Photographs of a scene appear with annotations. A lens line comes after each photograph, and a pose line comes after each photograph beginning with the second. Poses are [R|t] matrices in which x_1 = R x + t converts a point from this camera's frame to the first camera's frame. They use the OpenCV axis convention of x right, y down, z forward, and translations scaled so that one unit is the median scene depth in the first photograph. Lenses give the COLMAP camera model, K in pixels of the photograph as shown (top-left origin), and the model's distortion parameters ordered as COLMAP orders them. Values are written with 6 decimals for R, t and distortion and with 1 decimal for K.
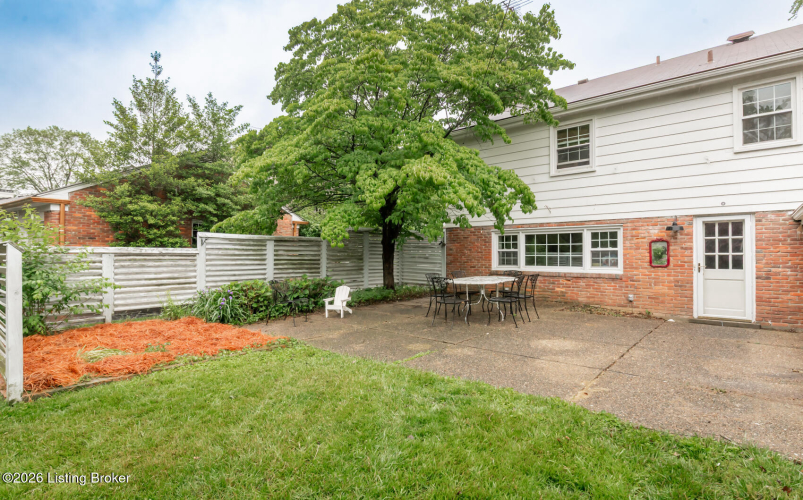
lens RADIAL K [[389.5, 0, 413.1], [0, 389.5, 258.2], [0, 0, 1]] dist [0.015095, -0.018543]
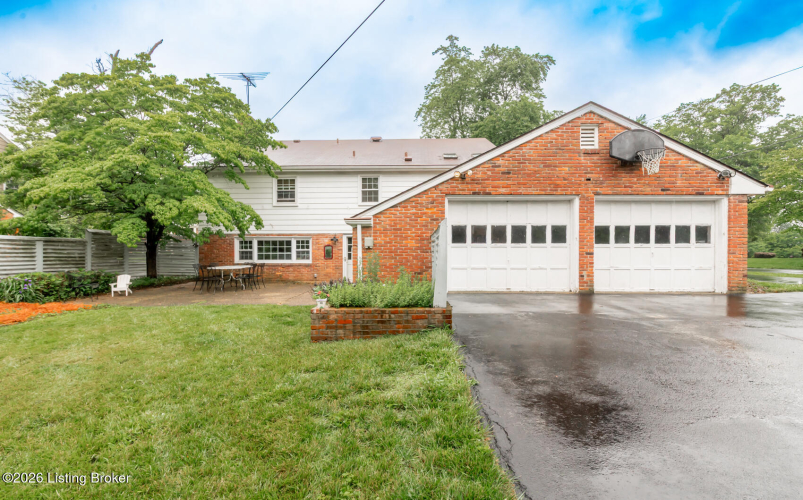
lens RADIAL K [[353.8, 0, 401.5], [0, 353.8, 250.0], [0, 0, 1]] dist [-0.000258, 0.000106]
pose [[0.786246, 0.005672, 0.617888, -0.164459], [0.008100, 0.999777, -0.019484, 0.013586], [-0.617861, 0.020324, 0.786025, -0.575950]]
